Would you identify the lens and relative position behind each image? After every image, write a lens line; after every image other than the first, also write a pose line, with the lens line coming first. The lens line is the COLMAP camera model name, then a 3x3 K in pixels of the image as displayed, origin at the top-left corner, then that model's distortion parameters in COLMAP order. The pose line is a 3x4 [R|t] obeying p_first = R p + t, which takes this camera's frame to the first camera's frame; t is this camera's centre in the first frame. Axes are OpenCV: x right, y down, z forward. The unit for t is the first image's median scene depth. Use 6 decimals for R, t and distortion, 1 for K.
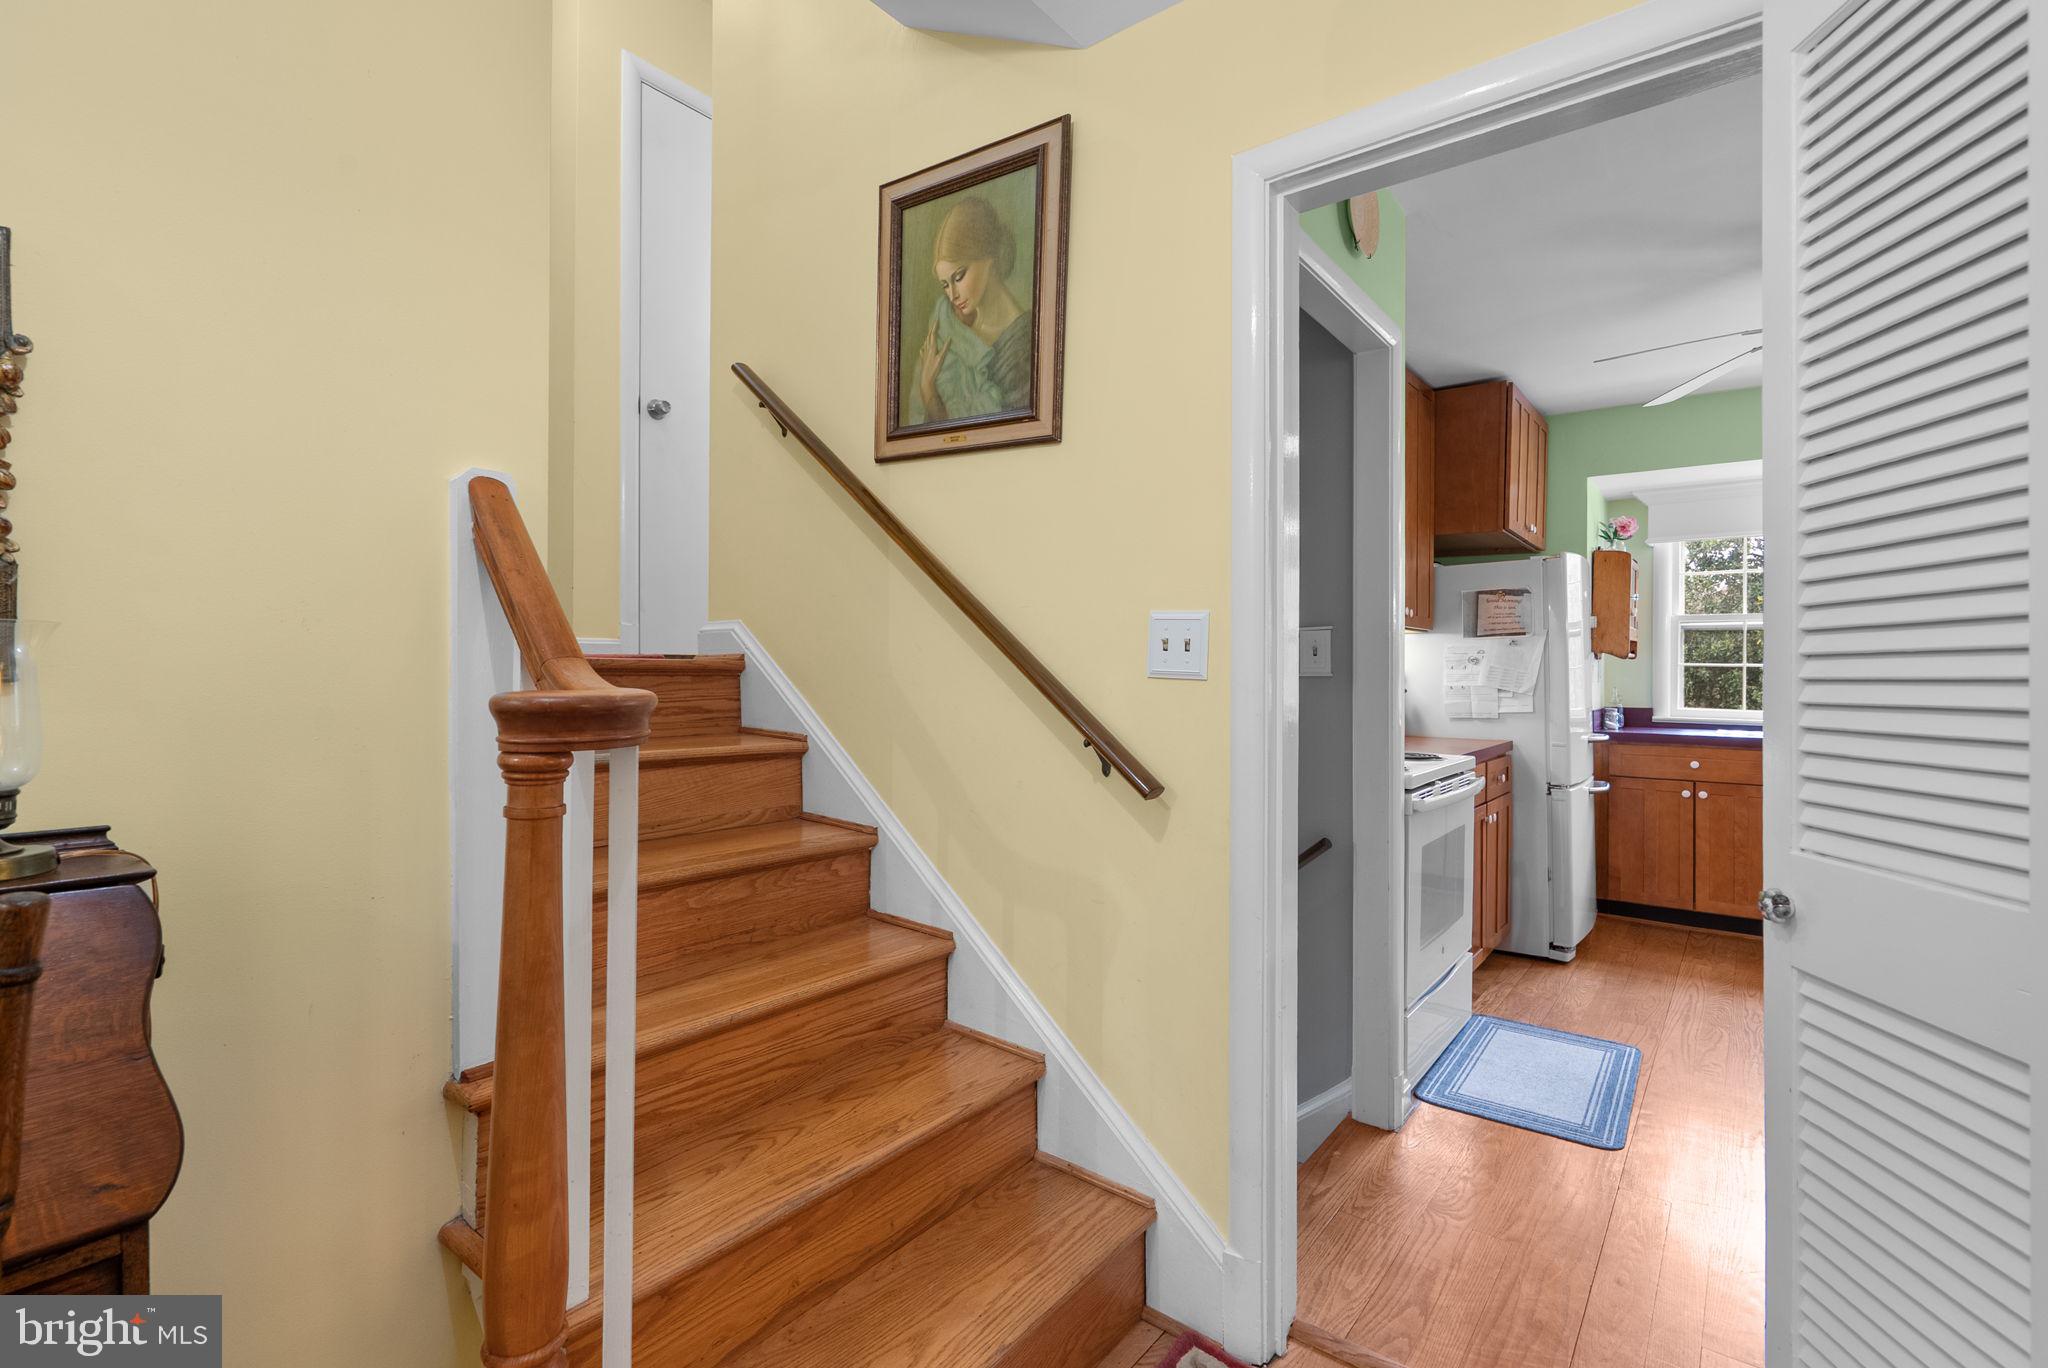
lens RADIAL K [[946.7, 0, 1025.1], [0, 946.7, 668.8], [0, 0, 1]] dist [-0.000120, 0.000014]
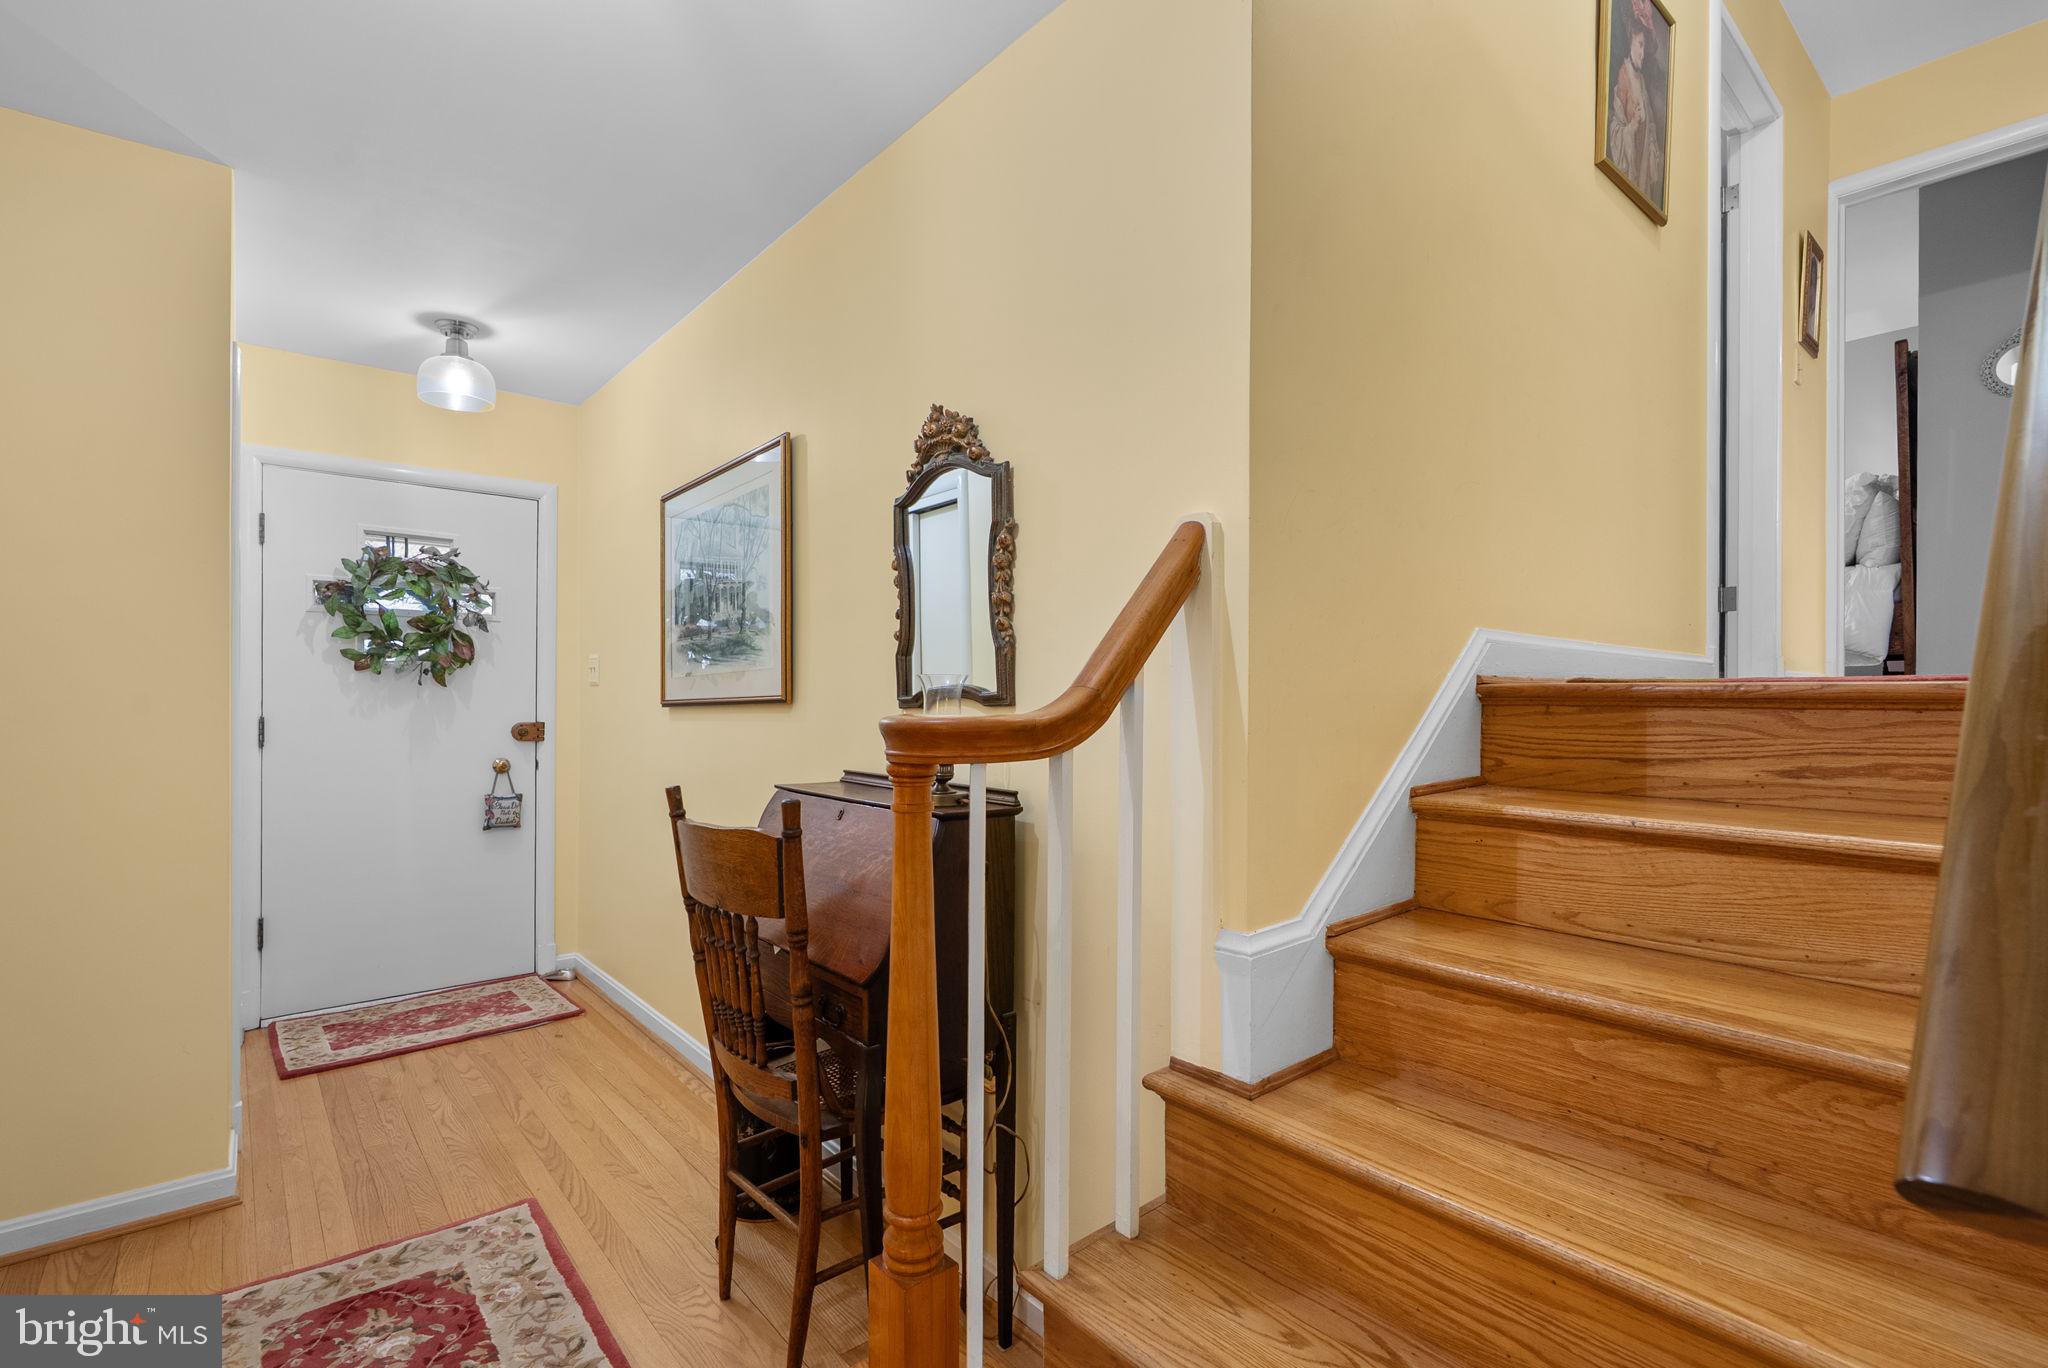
lens RADIAL K [[932.9, 0, 1017.0], [0, 932.9, 691.6], [0, 0, 1]] dist [-0.001187, -0.000040]
pose [[-0.207982, -0.011886, -0.978060, 0.400375], [0.000590, 0.999924, -0.012277, 0.003262], [0.978132, -0.003131, -0.207960, 0.786643]]
